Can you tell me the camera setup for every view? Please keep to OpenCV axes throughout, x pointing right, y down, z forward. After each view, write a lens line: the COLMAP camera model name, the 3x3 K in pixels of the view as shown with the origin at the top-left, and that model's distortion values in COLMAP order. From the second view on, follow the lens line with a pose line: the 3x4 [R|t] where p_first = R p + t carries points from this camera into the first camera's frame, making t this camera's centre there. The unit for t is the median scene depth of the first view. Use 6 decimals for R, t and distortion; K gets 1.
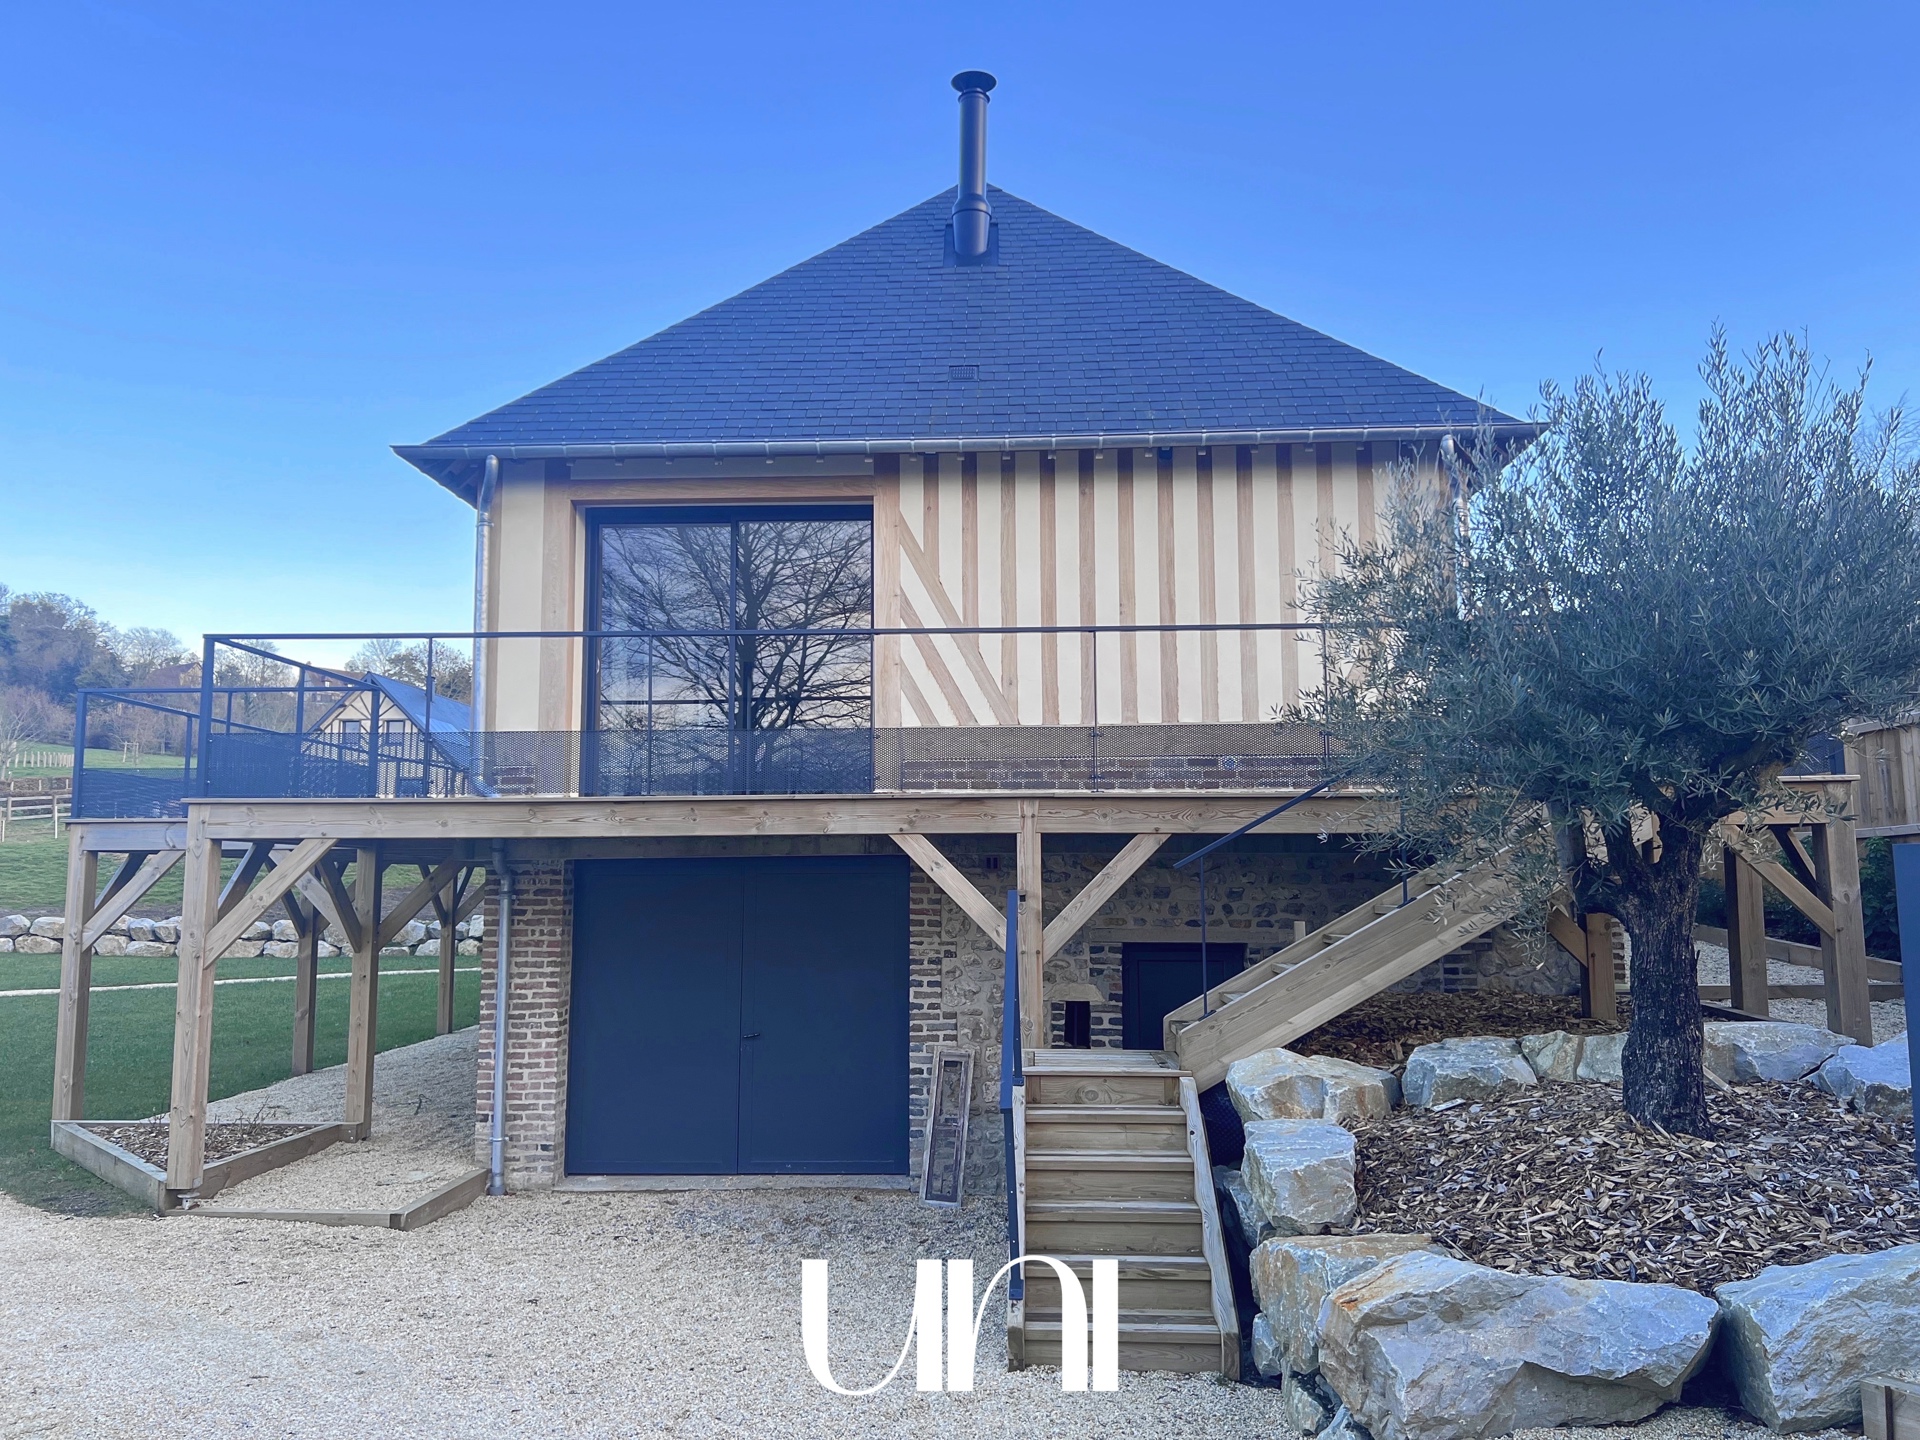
lens RADIAL K [[1441.1, 0, 944.5], [0, 1441.1, 713.4], [0, 0, 1]] dist [0.085059, -0.113120]
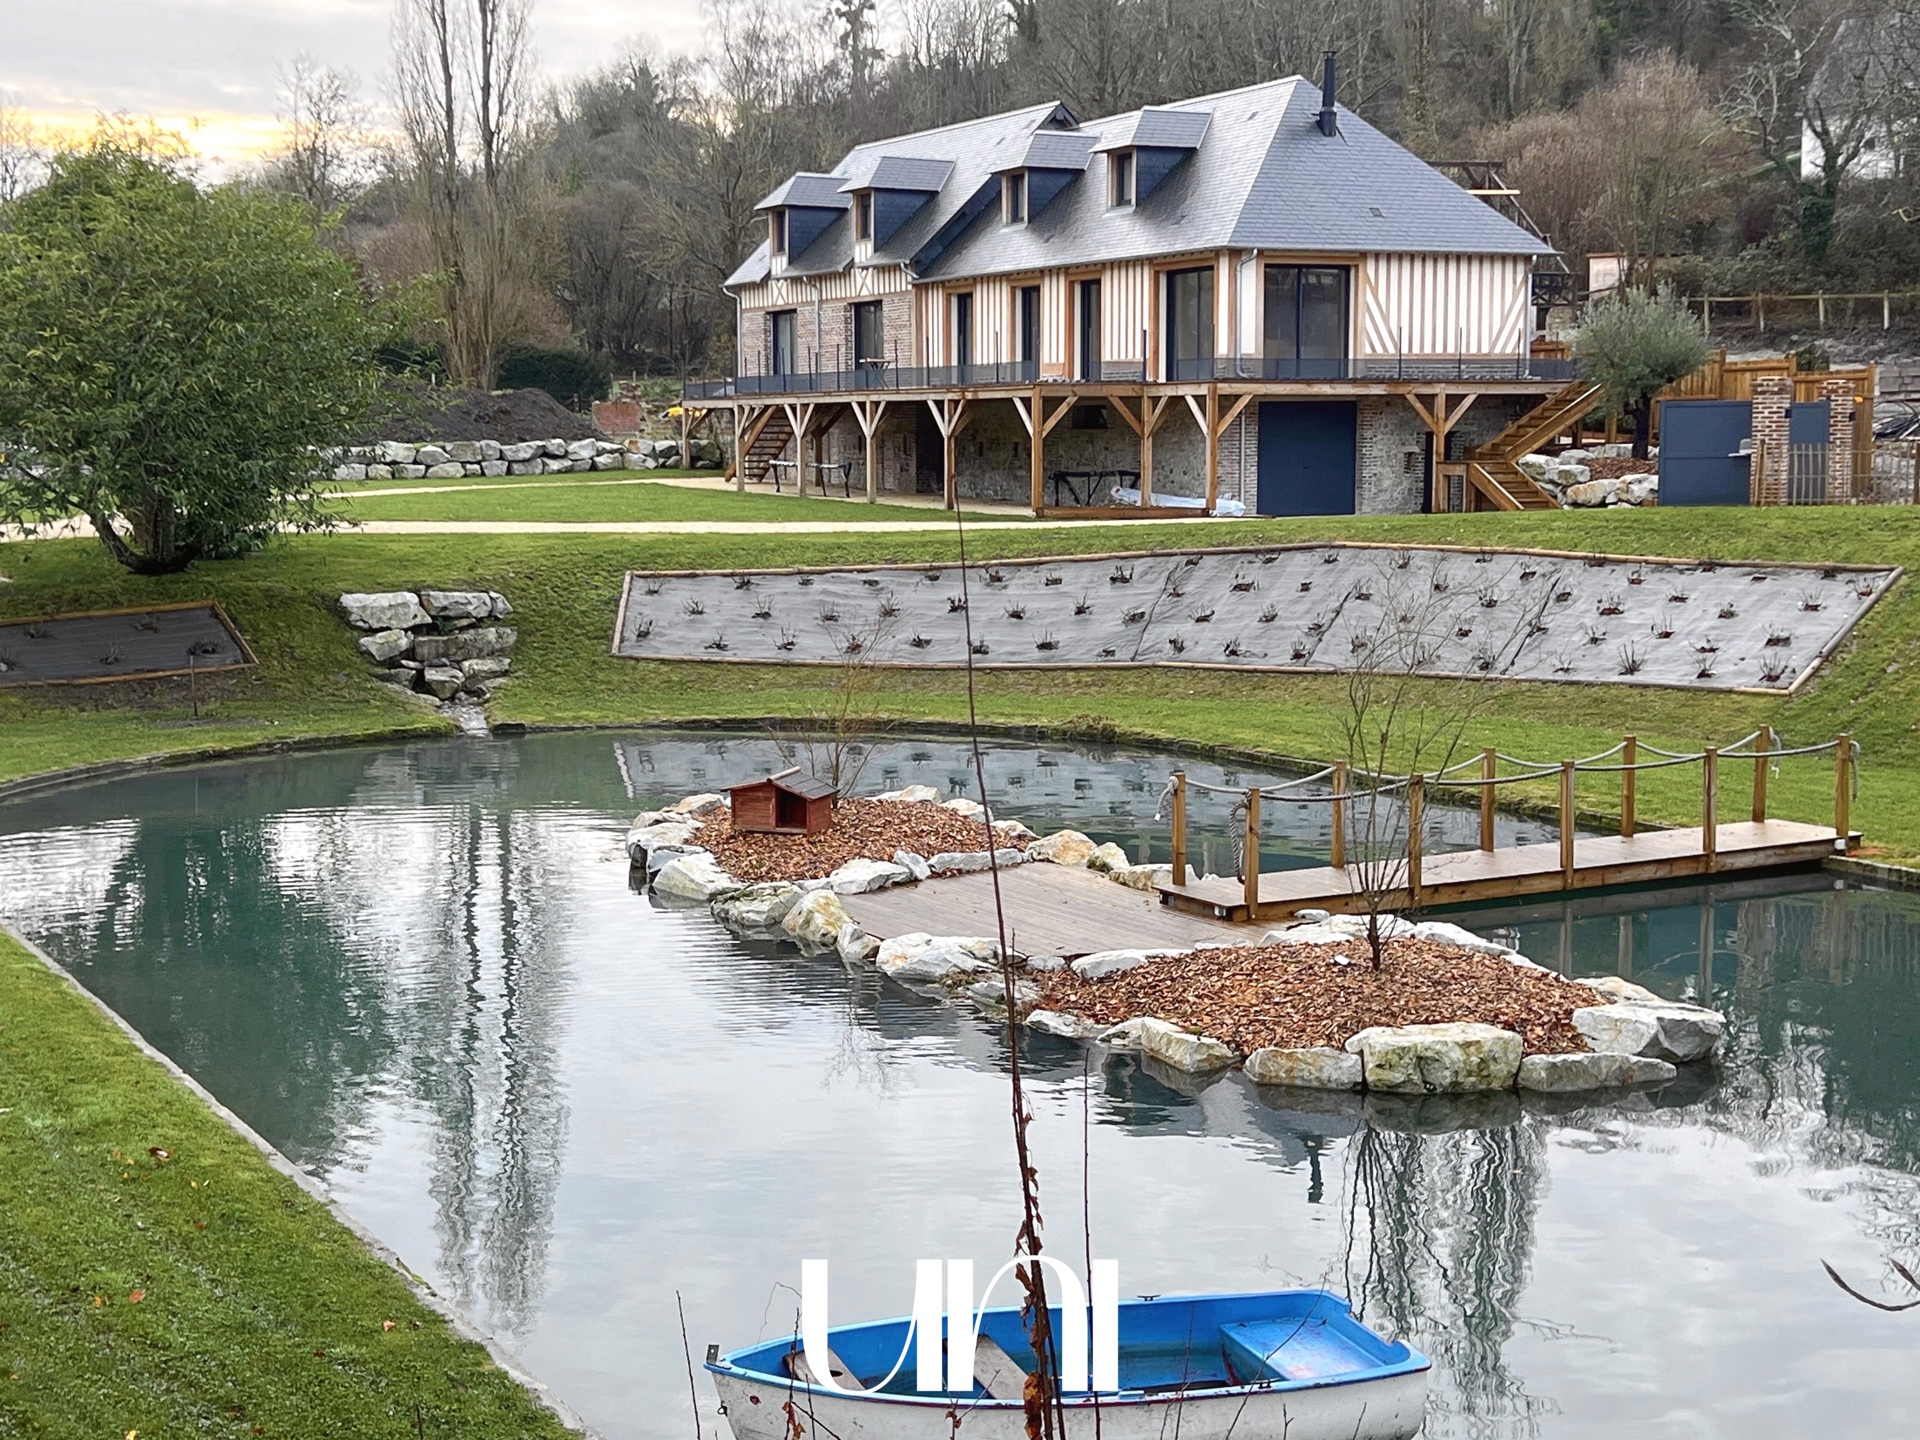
lens RADIAL K [[2605.7, 0, 948.6], [0, 2605.7, 710.3], [0, 0, 1]] dist [0.248388, -0.777889]
pose [[0.858622, -0.055933, 0.509549, -3.316597], [-0.060152, 0.976168, 0.208513, -0.325181], [-0.509068, -0.209685, 0.834795, -2.934175]]
